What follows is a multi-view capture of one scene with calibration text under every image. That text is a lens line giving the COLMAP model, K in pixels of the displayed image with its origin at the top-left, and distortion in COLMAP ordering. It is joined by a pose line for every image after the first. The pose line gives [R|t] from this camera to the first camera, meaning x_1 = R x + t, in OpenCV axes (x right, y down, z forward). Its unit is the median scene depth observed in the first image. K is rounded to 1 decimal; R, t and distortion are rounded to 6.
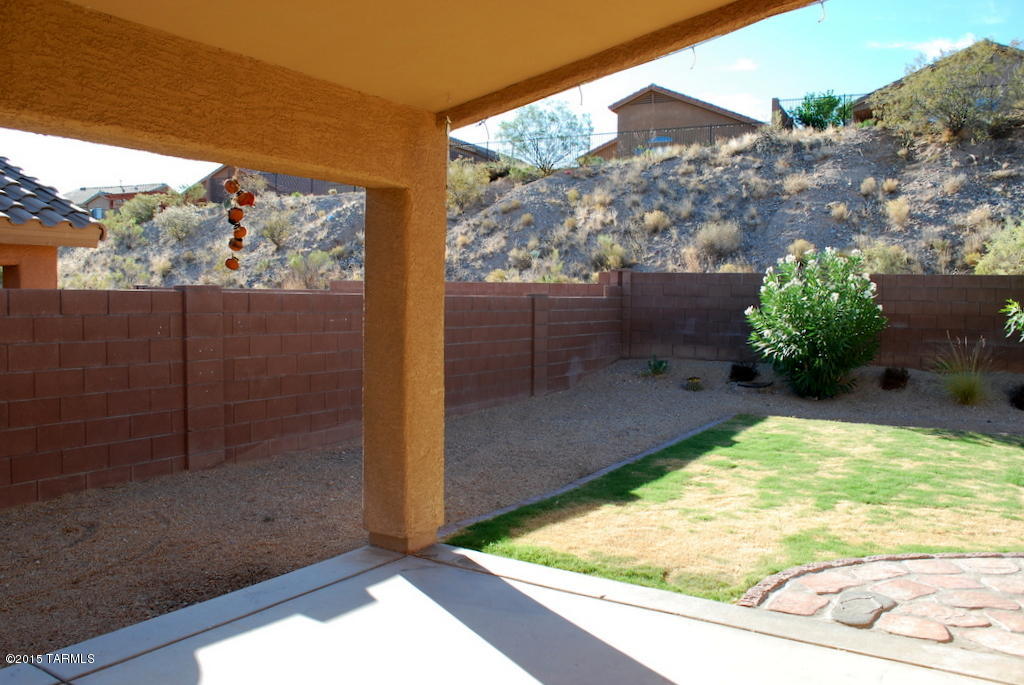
lens RADIAL K [[841.1, 0, 512.0], [0, 841.1, 342.5], [0, 0, 1]] dist [-0.064771, 0.001281]
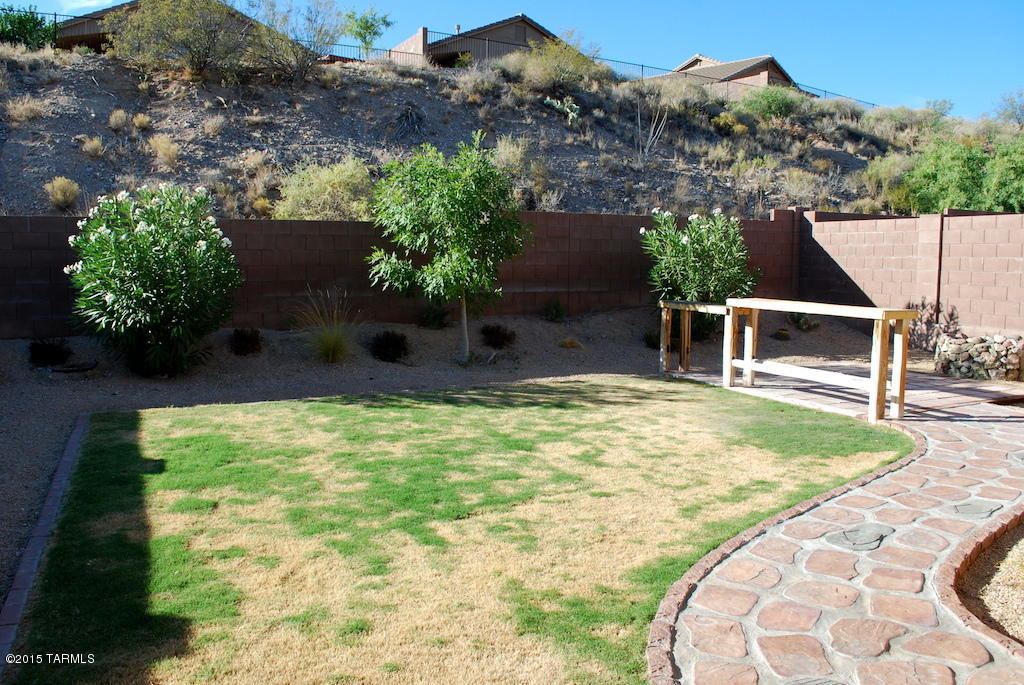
lens RADIAL K [[829.4, 0, 512.0], [0, 829.4, 342.5], [0, 0, 1]] dist [-0.077984, 0.004431]
pose [[0.572398, -0.098732, 0.814010, -0.048928], [0.050825, 0.995088, 0.084956, -0.009147], [-0.818399, -0.007256, 0.574605, 0.194347]]
